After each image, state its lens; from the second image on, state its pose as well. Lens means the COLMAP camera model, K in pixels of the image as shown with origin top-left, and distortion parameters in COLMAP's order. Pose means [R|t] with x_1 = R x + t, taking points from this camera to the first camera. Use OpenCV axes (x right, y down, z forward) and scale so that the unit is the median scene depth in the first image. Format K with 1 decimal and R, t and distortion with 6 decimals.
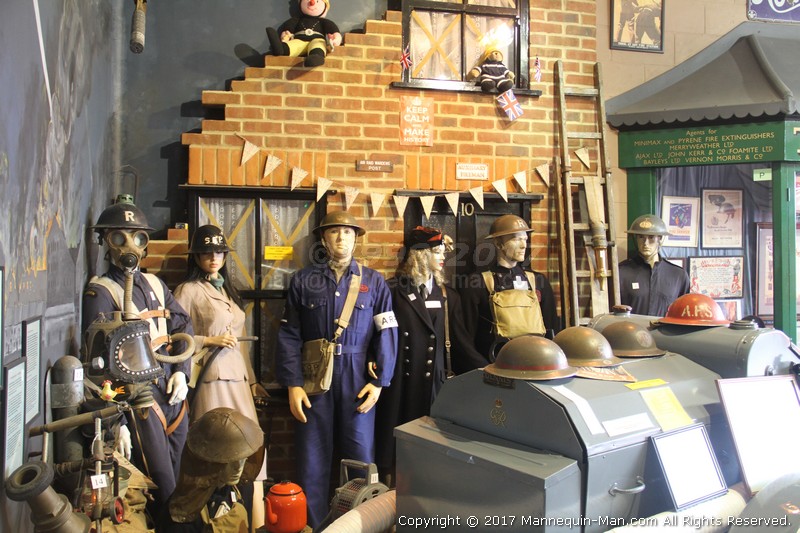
lens RADIAL K [[810.8, 0, 400.0], [0, 810.8, 266.5], [0, 0, 1]] dist [-0.081163, 0.196030]
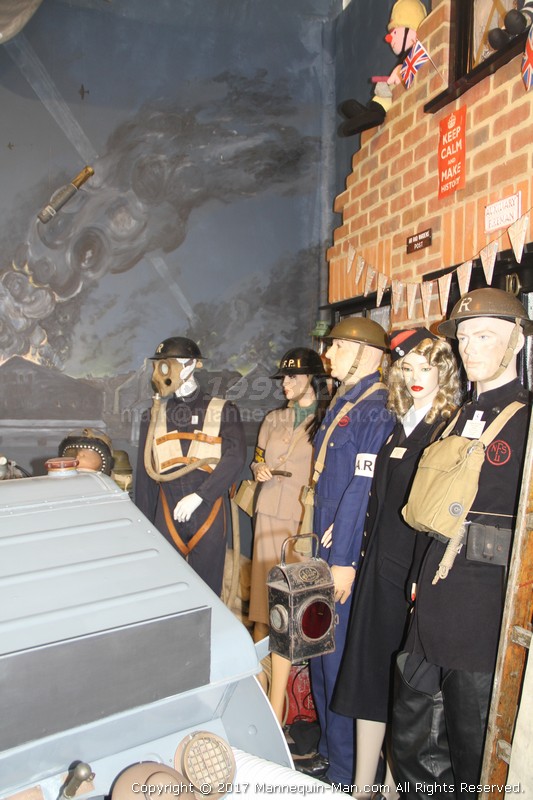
lens RADIAL K [[832.8, 0, 271.6], [0, 832.8, 411.6], [0, 0, 1]] dist [-0.082697, 0.253821]
pose [[0.041699, 0.018472, -0.998959, 0.648132], [-0.004985, 0.999820, 0.018280, 0.003910], [0.999118, 0.004217, 0.041784, 0.847471]]
